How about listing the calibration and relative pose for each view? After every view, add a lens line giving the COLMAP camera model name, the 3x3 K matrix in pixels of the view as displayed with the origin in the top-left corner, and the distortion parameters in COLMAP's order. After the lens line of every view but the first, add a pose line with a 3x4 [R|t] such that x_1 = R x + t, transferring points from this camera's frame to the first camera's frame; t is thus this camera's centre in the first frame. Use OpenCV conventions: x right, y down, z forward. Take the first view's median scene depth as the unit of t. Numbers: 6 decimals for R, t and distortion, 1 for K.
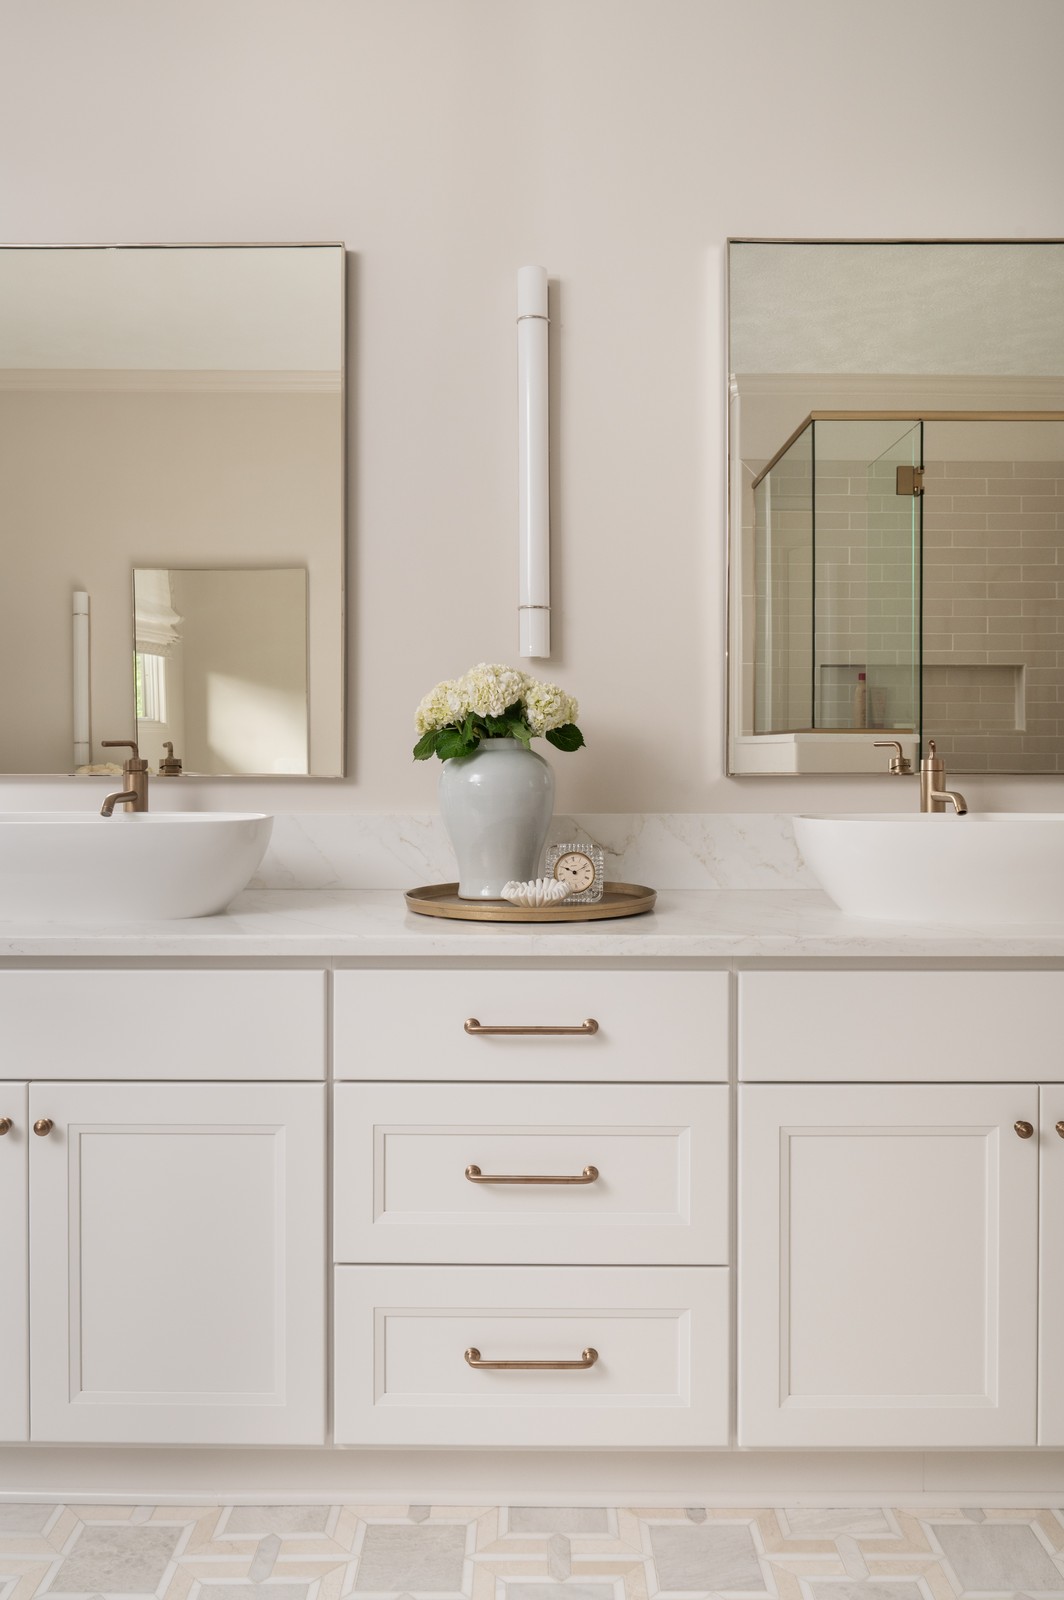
lens RADIAL K [[1270.2, 0, 507.7], [0, 1270.2, 766.5], [0, 0, 1]] dist [-0.004949, -0.000898]
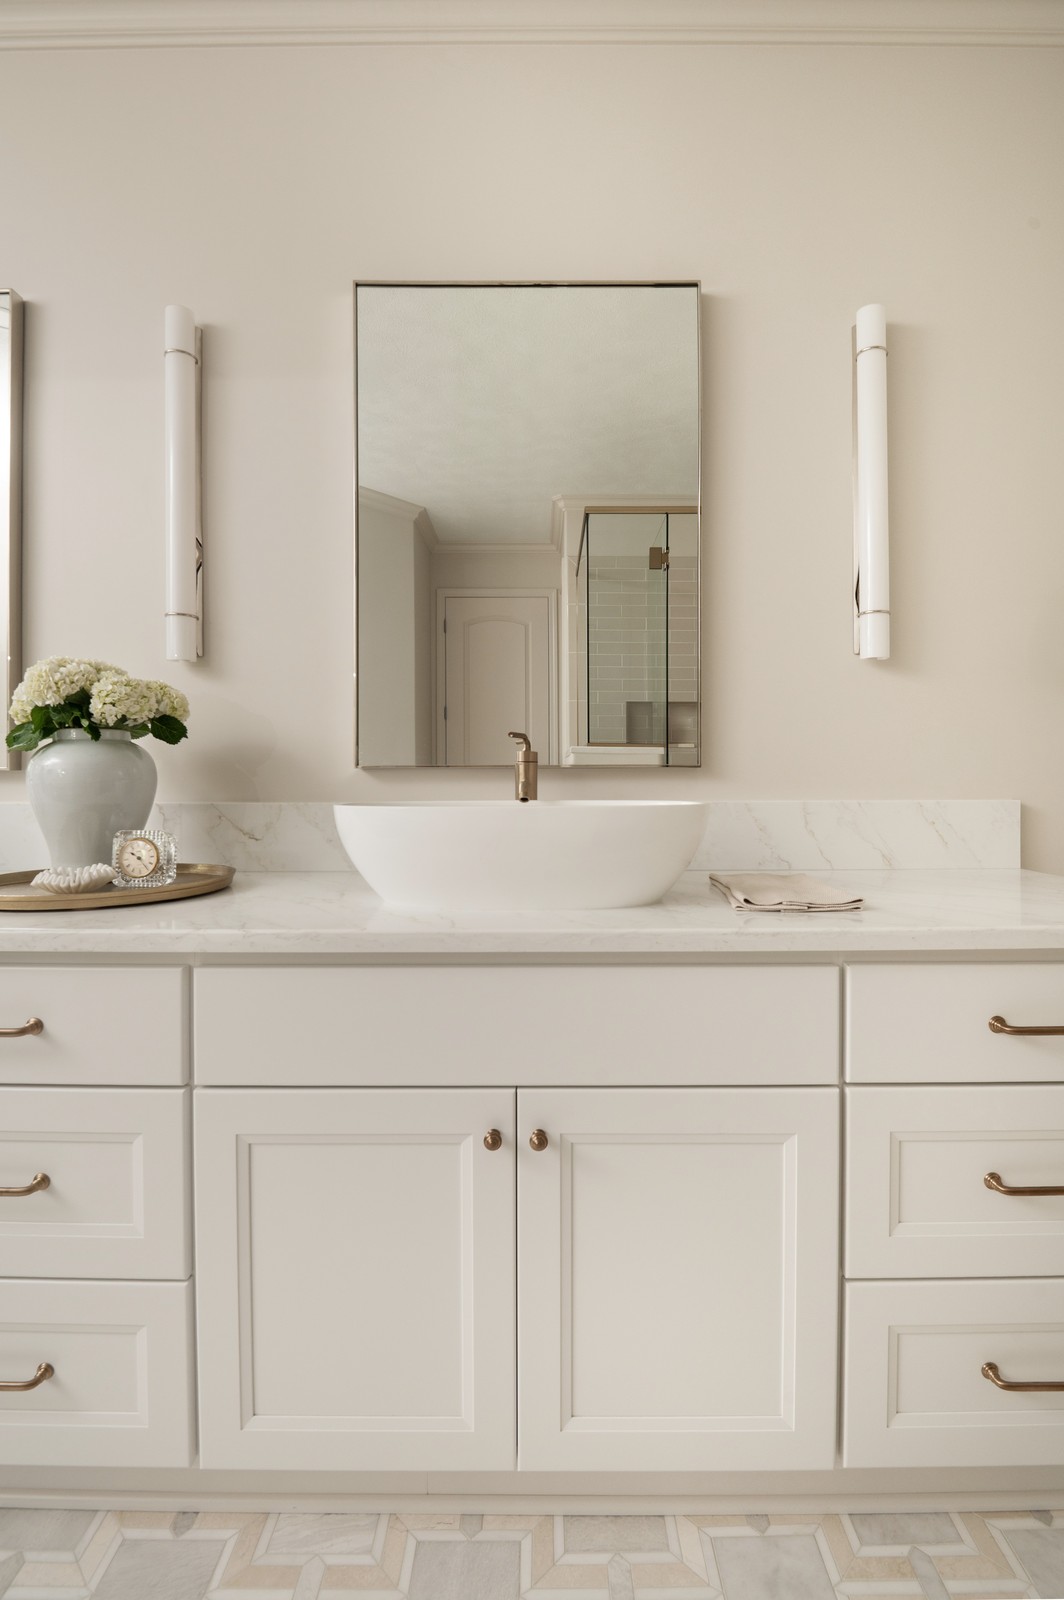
lens RADIAL K [[757.7, 0, 551.3], [0, 757.7, 780.5], [0, 0, 1]] dist [-0.003213, -0.011365]
pose [[0.999984, -0.000898, 0.005596, 0.389772], [0.000917, 0.999994, -0.003408, 0.023613], [-0.005593, 0.003413, 0.999979, 0.392366]]
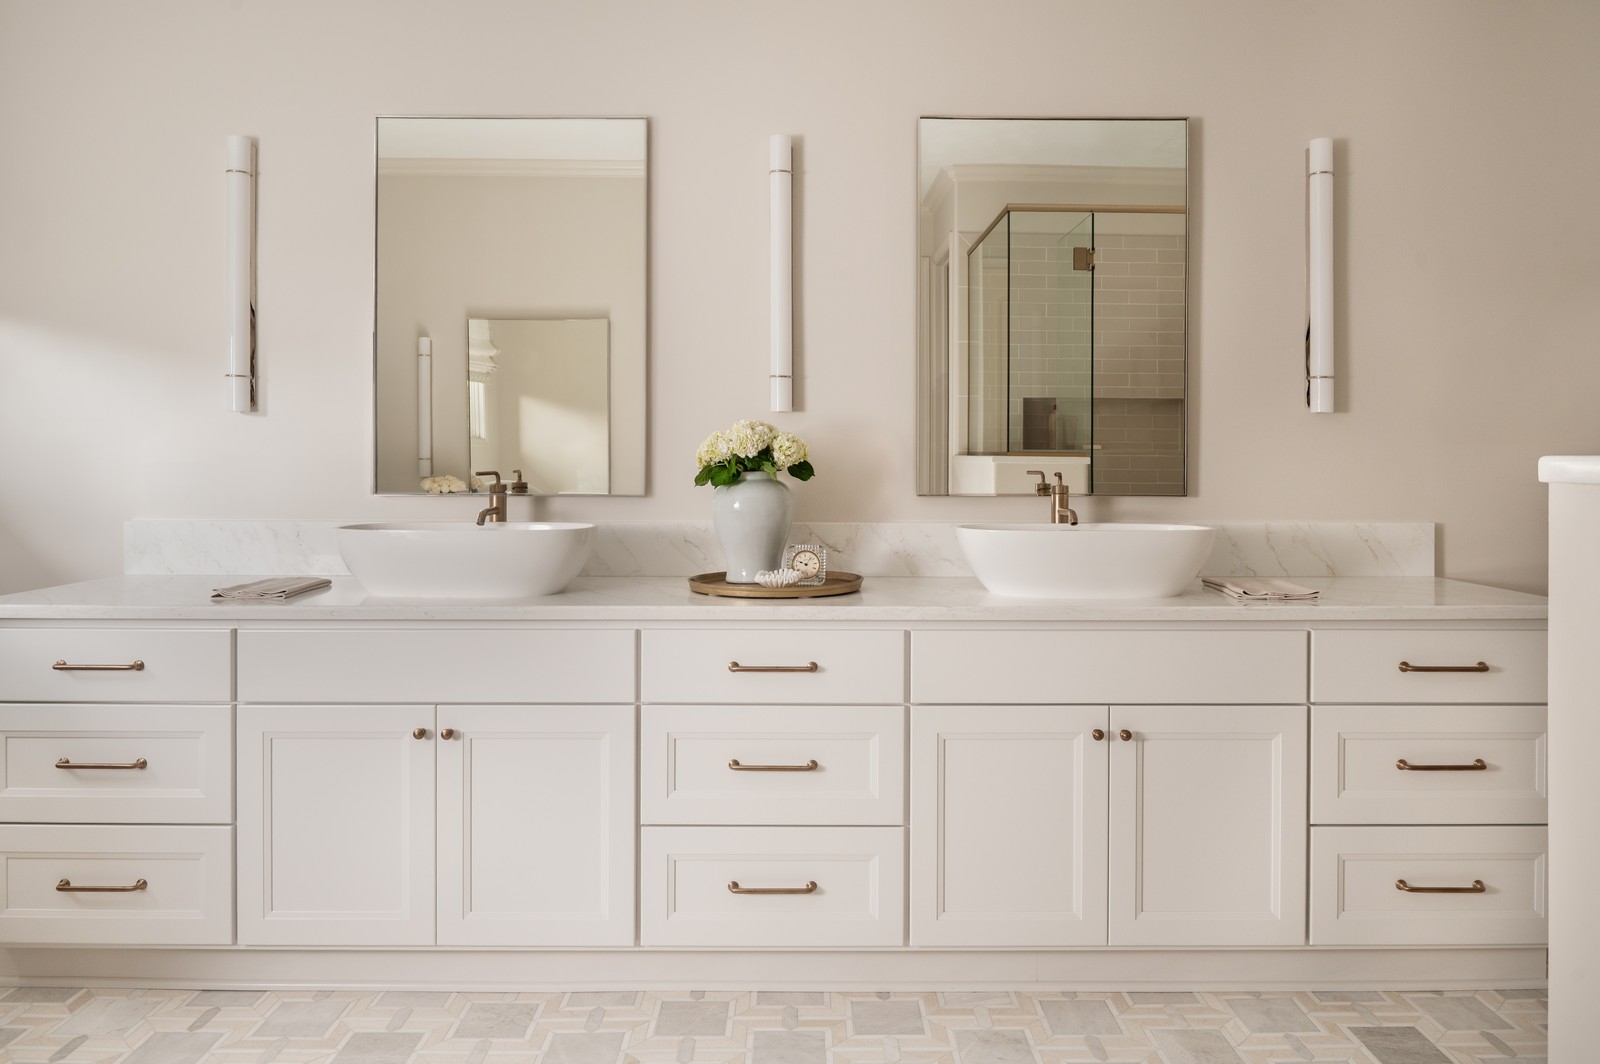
lens RADIAL K [[1170.3, 0, 798.0], [0, 1170.3, 466.2], [0, 0, 1]] dist [-0.002307, -0.006400]
pose [[0.999879, 0.002997, 0.015240, 0.023340], [-0.002977, 0.999995, -0.001346, -0.027502], [-0.015244, 0.001300, 0.999883, -0.341719]]
